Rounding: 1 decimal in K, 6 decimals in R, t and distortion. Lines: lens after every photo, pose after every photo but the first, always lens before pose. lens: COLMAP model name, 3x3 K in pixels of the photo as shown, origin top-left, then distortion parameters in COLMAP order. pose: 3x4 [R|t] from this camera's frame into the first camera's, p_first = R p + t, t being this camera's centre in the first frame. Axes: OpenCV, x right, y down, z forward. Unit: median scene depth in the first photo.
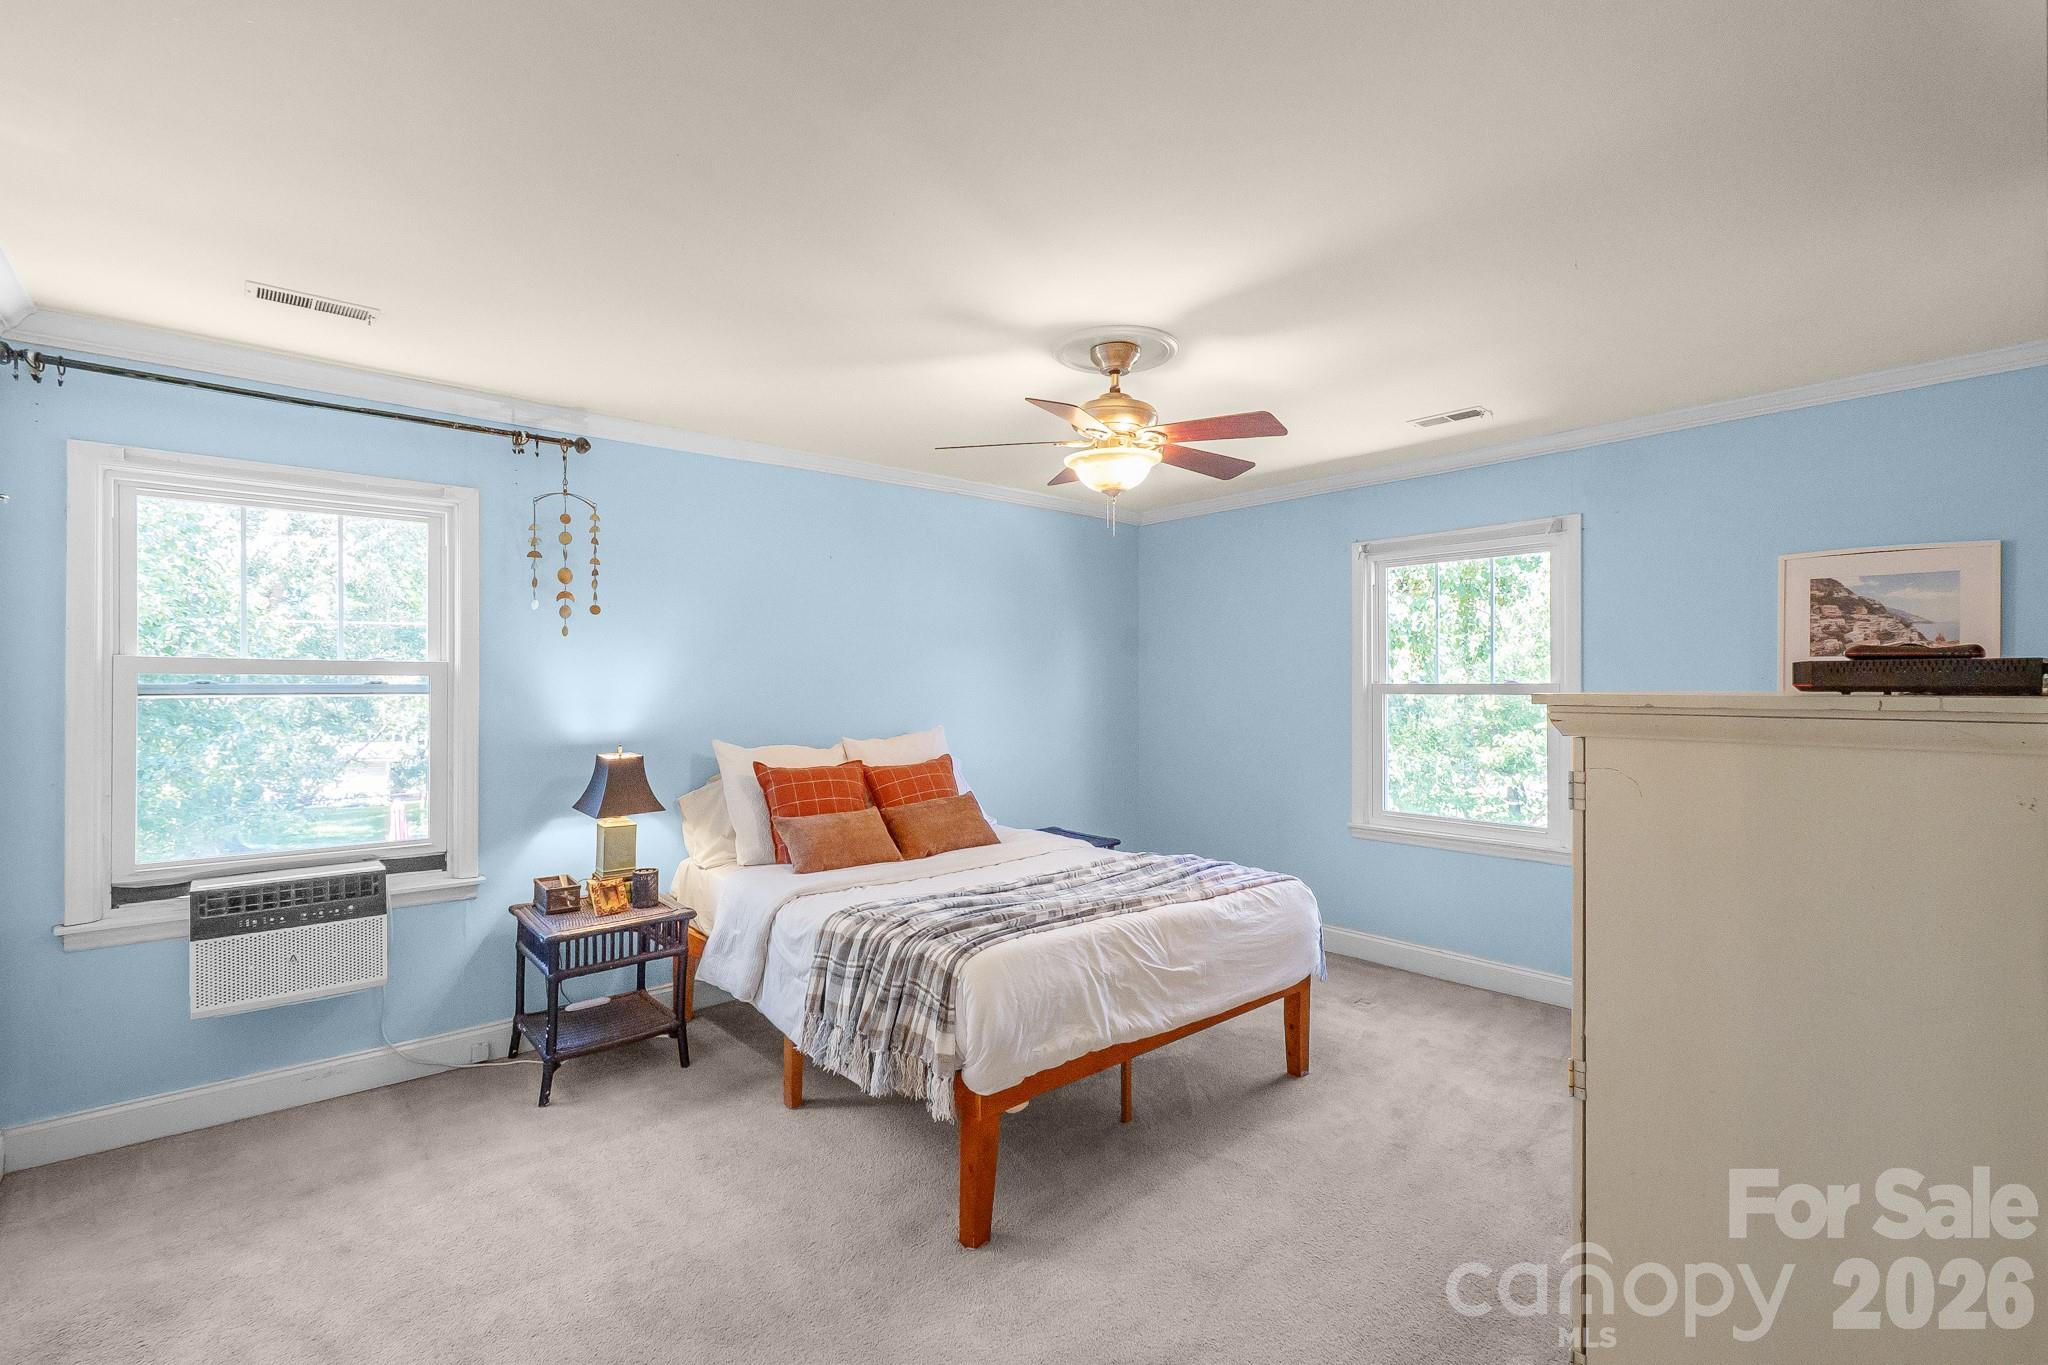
lens RADIAL K [[916.2, 0, 1024.0], [0, 916.2, 682.5], [0, 0, 1]] dist [-0.000261, -0.001004]
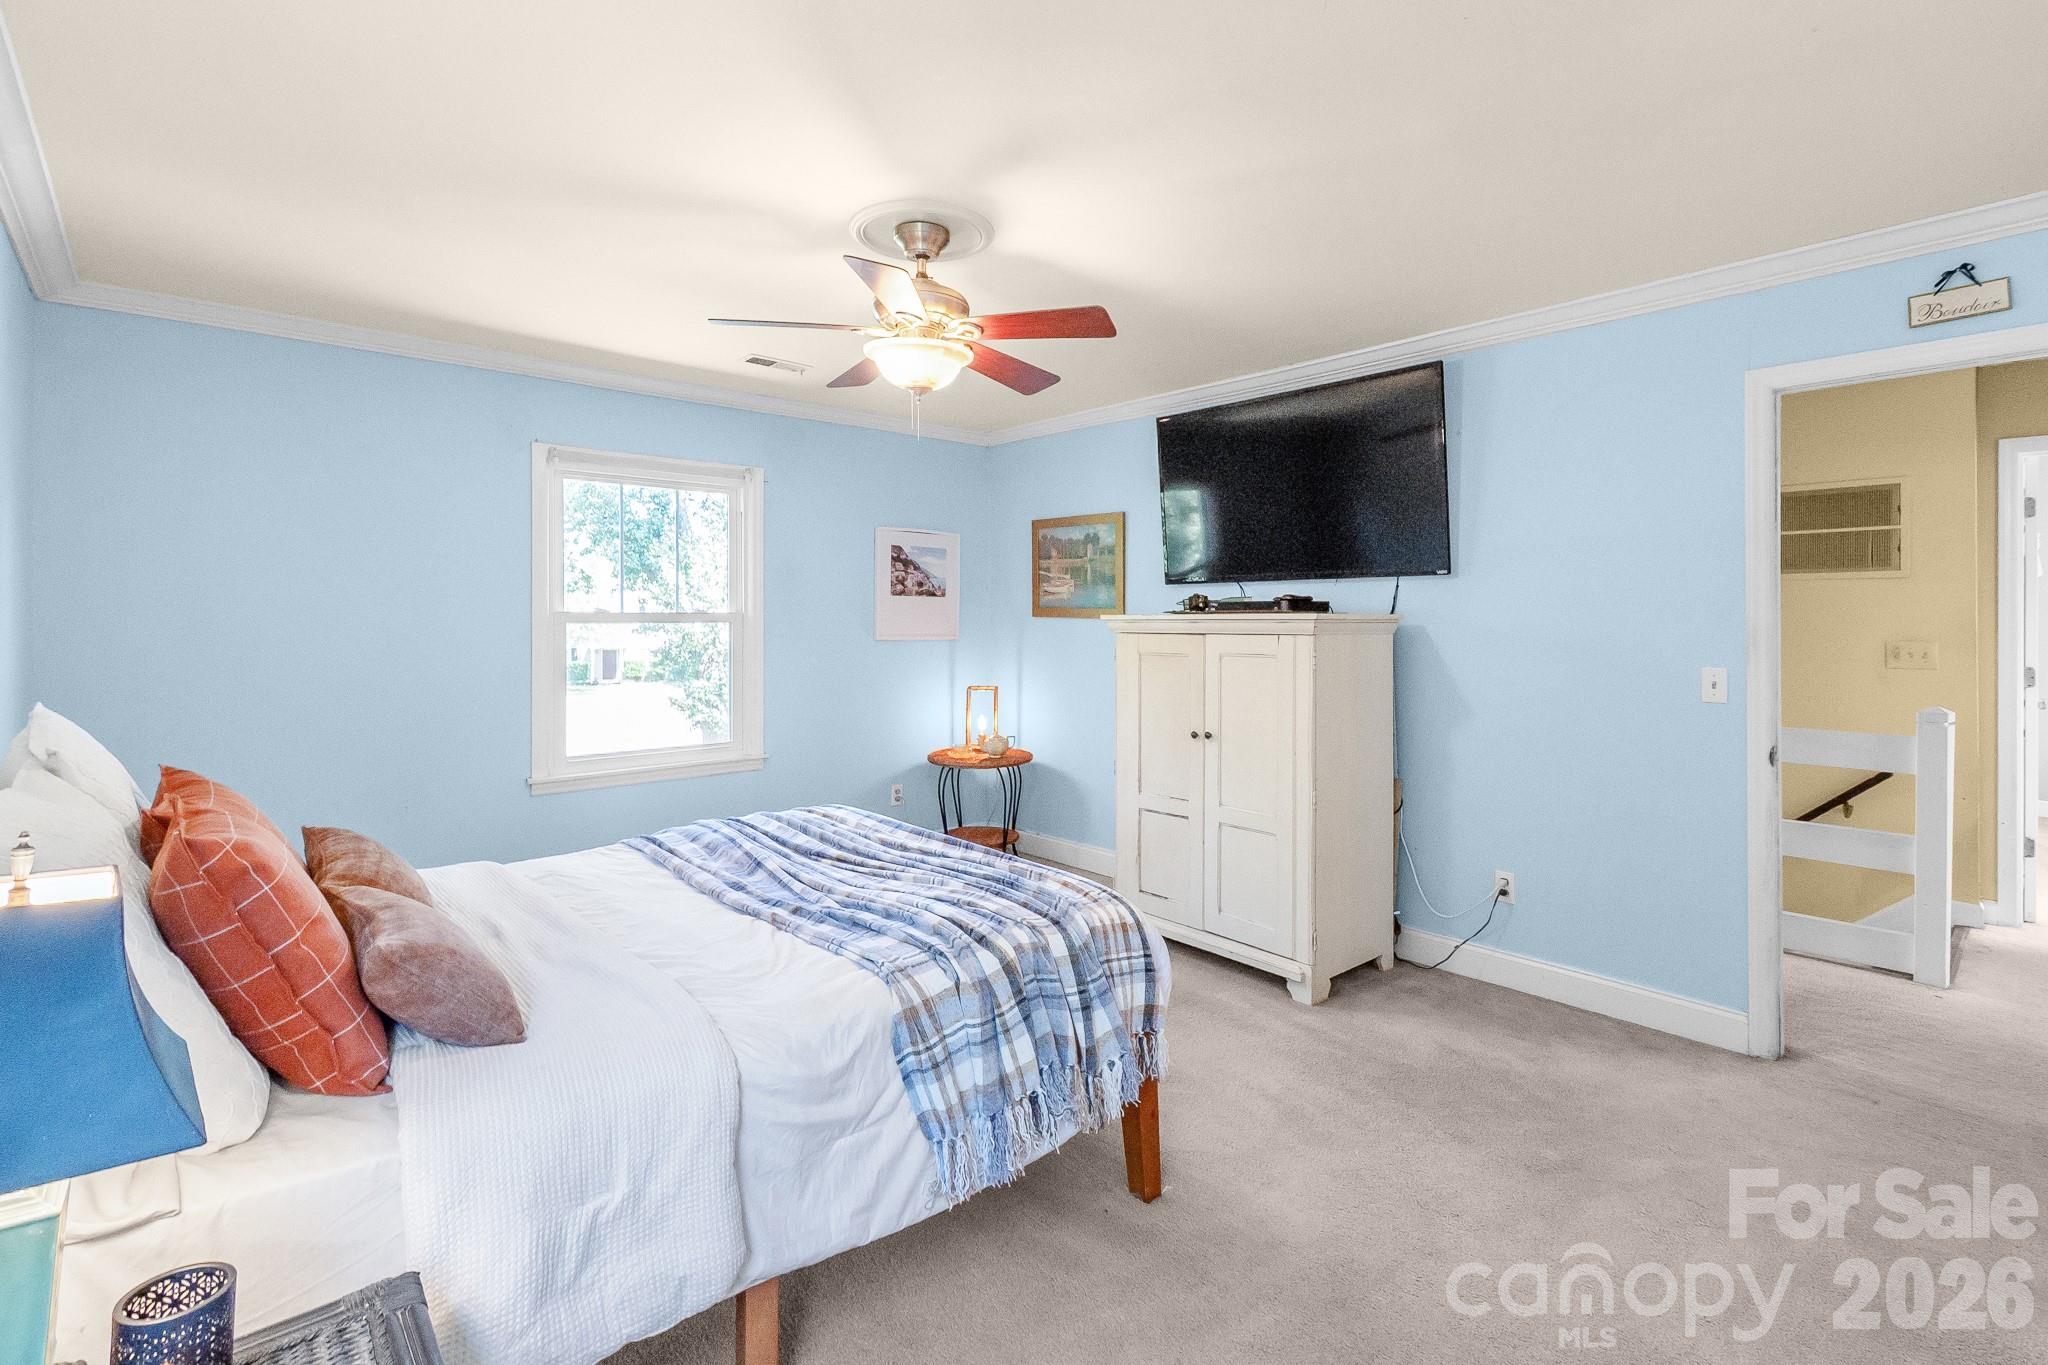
lens RADIAL K [[952.5, 0, 1022.0], [0, 952.5, 622.6], [0, 0, 1]] dist [0.000586, -0.000118]
pose [[-0.008416, -0.001741, 0.999963, -0.736346], [-0.001560, 0.999997, 0.001728, 0.013704], [-0.999963, -0.001545, -0.008418, 0.810179]]
